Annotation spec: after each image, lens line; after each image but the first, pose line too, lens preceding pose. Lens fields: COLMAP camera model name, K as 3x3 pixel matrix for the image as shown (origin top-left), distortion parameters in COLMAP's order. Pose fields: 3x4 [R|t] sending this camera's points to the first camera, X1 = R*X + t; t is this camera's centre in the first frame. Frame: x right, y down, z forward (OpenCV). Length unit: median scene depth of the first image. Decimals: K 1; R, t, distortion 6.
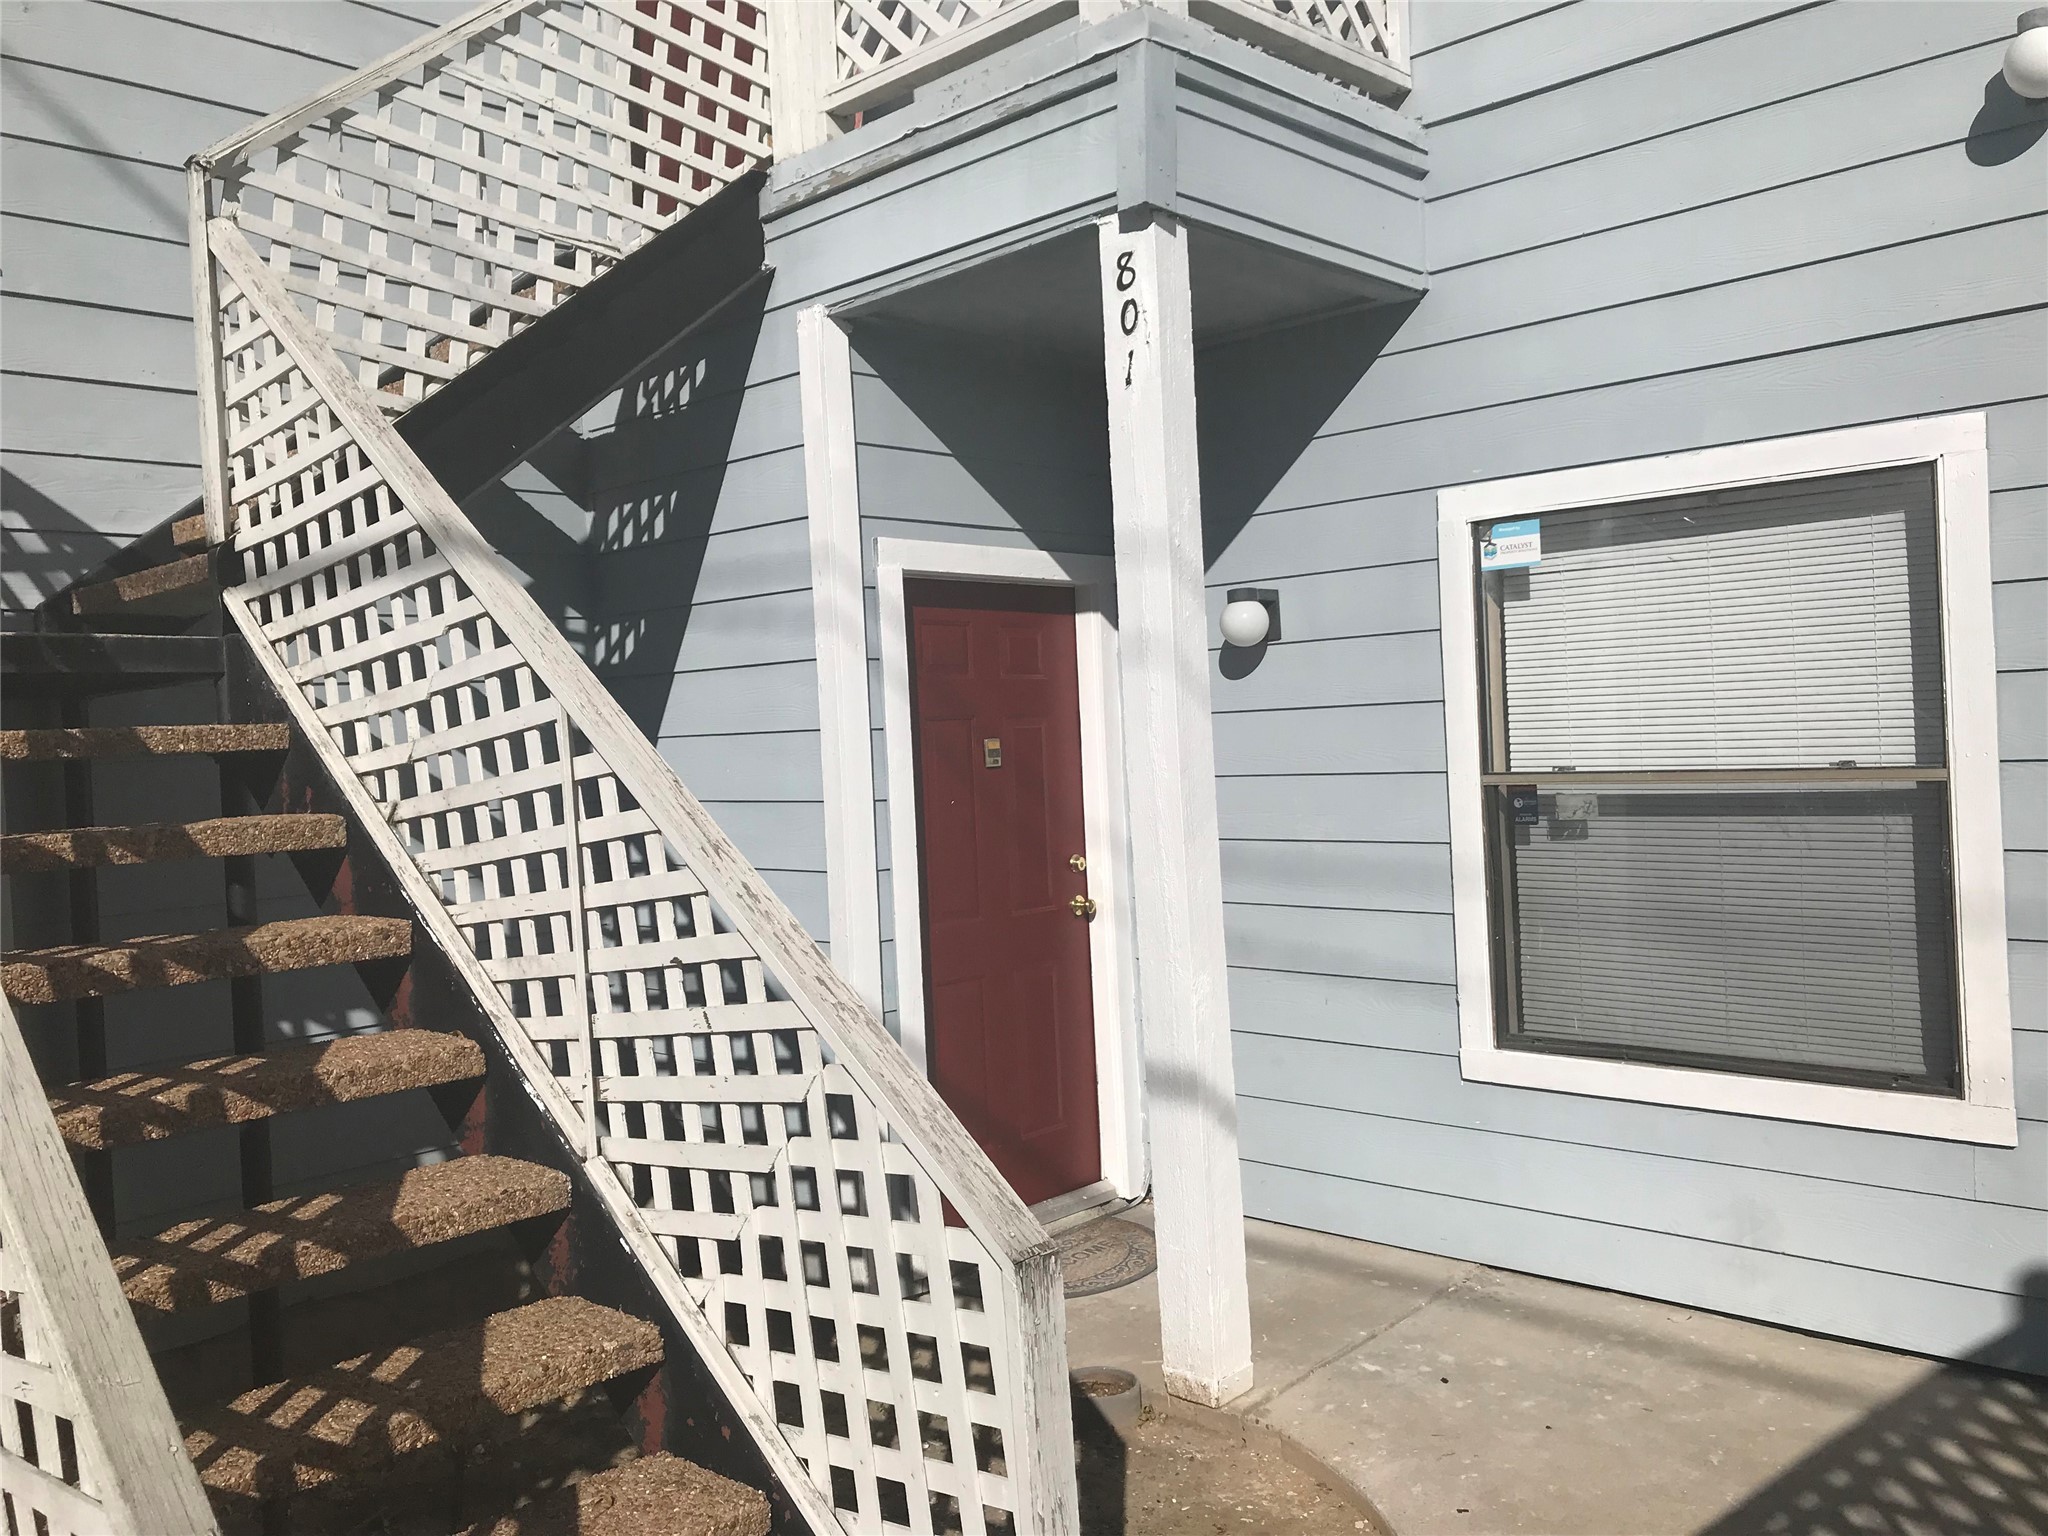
lens RADIAL K [[1666.2, 0, 1004.9], [0, 1666.2, 775.7], [0, 0, 1]] dist [-0.024422, 0.025093]
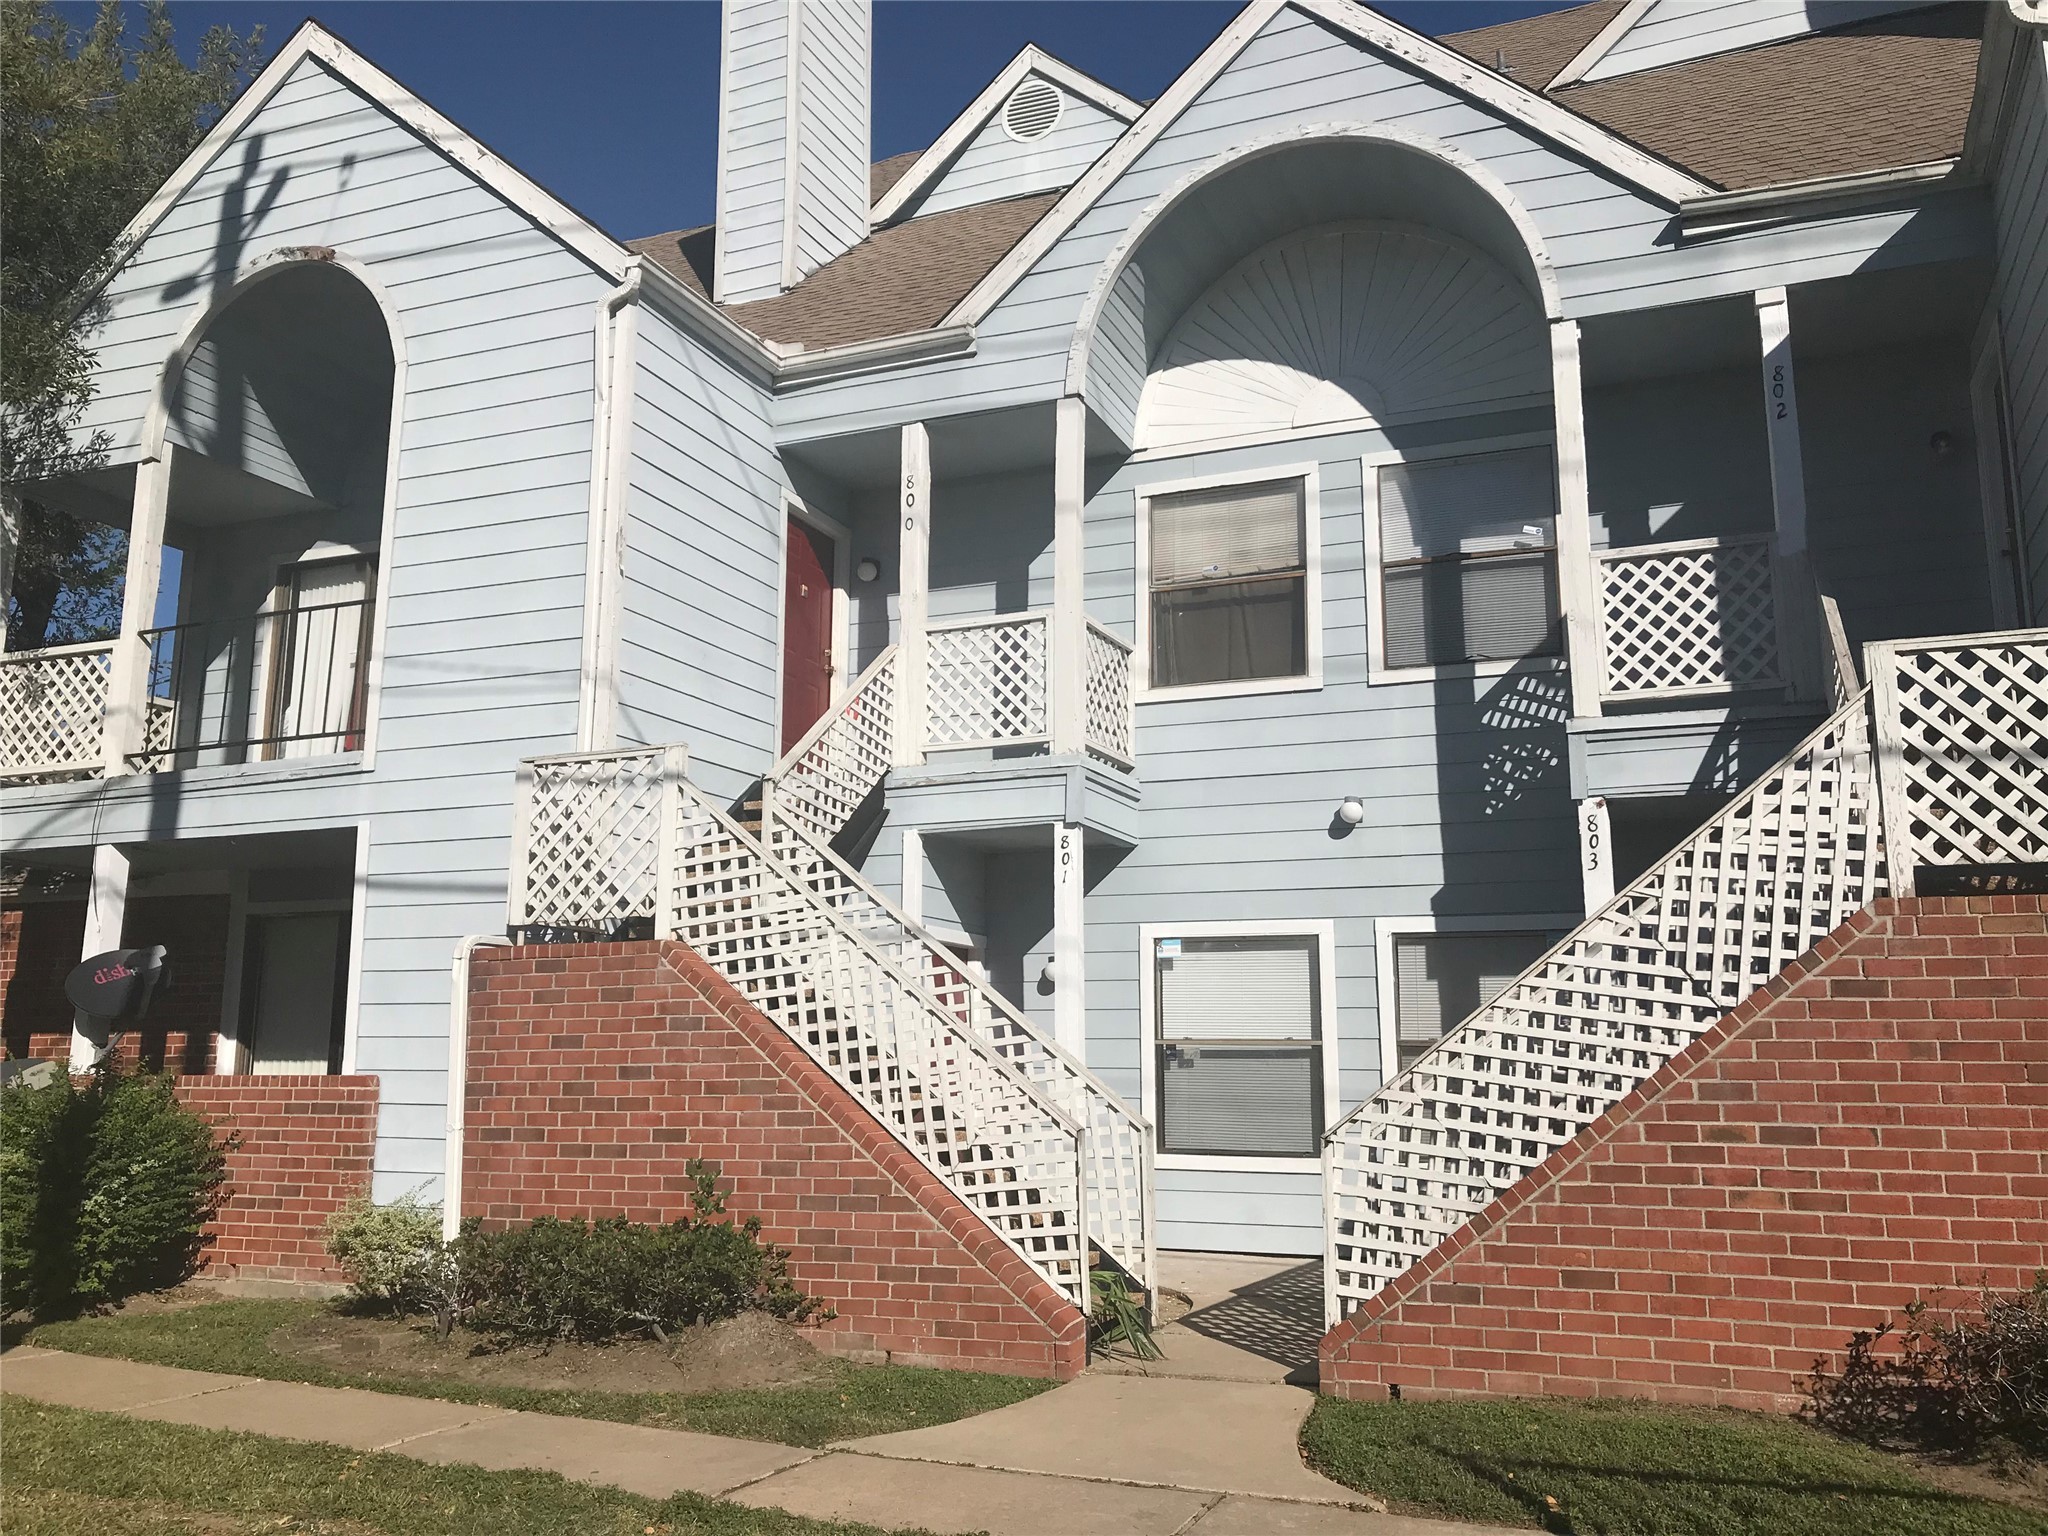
lens RADIAL K [[1666.2, 0, 1039.3], [0, 1666.2, 770.8], [0, 0, 1]] dist [-0.024422, 0.025093]
pose [[0.918233, 0.109954, 0.380472, -0.896423], [-0.031064, 0.977723, -0.207586, 0.133009], [-0.394821, 0.178793, 0.901193, -1.295625]]
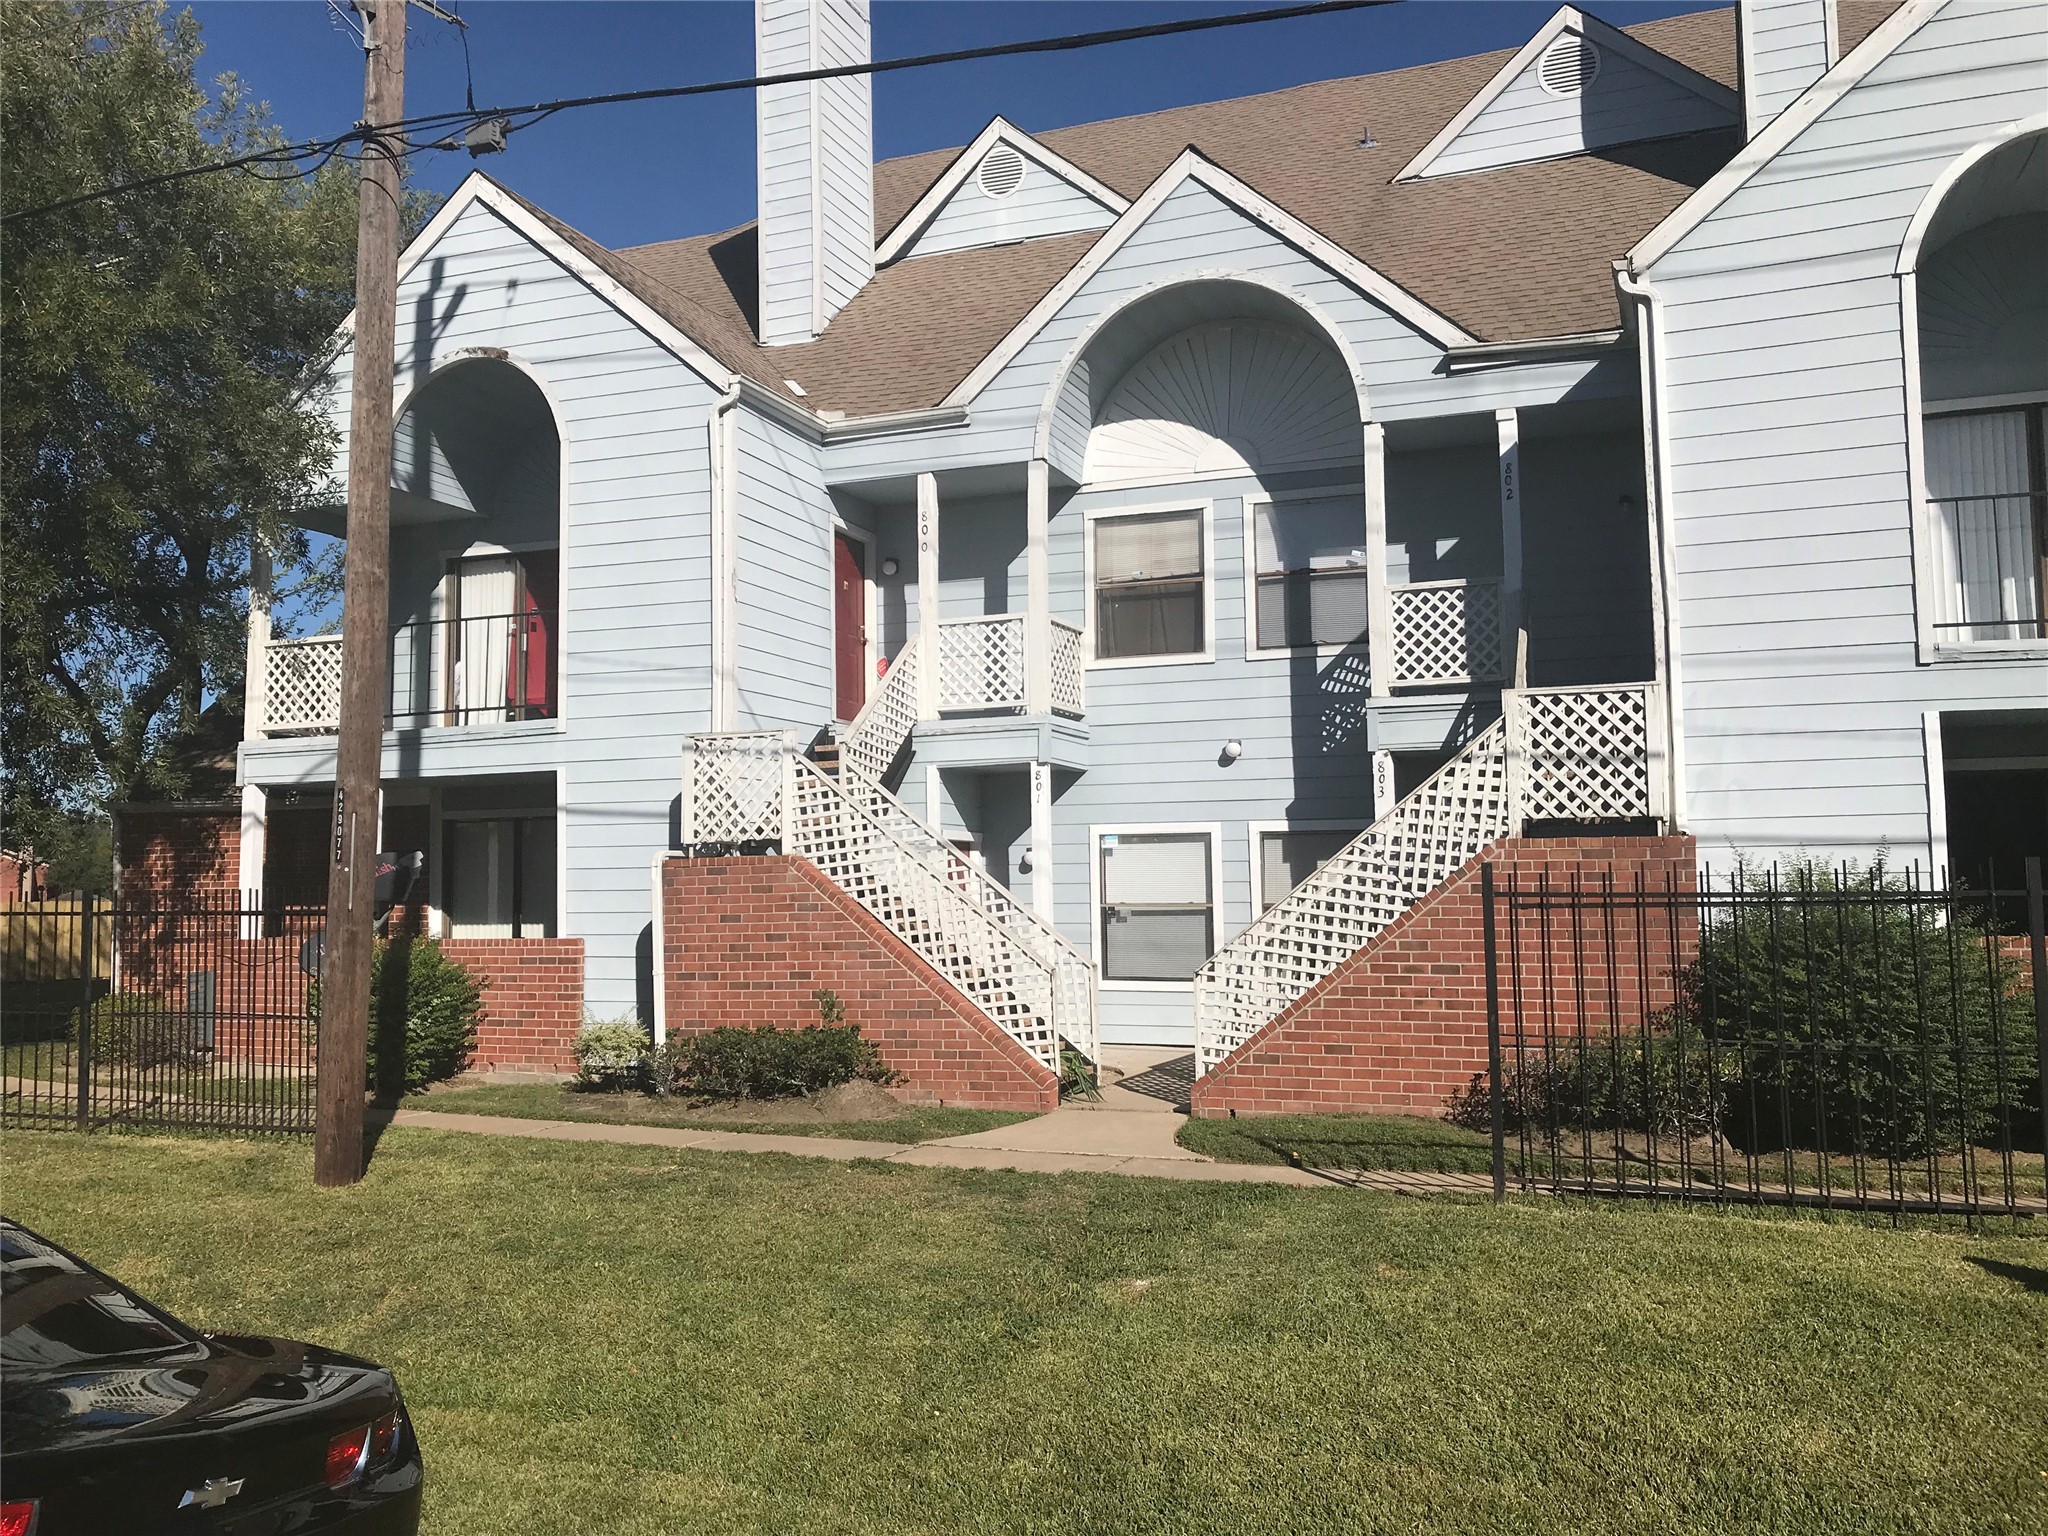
lens RADIAL K [[1666.2, 0, 1018.5], [0, 1666.2, 760.1], [0, 0, 1]] dist [-0.024422, 0.025093]
pose [[0.913208, 0.060267, 0.403012, -1.411149], [-0.016519, 0.993665, -0.111162, 0.097997], [-0.407159, 0.094857, 0.908418, -2.345538]]
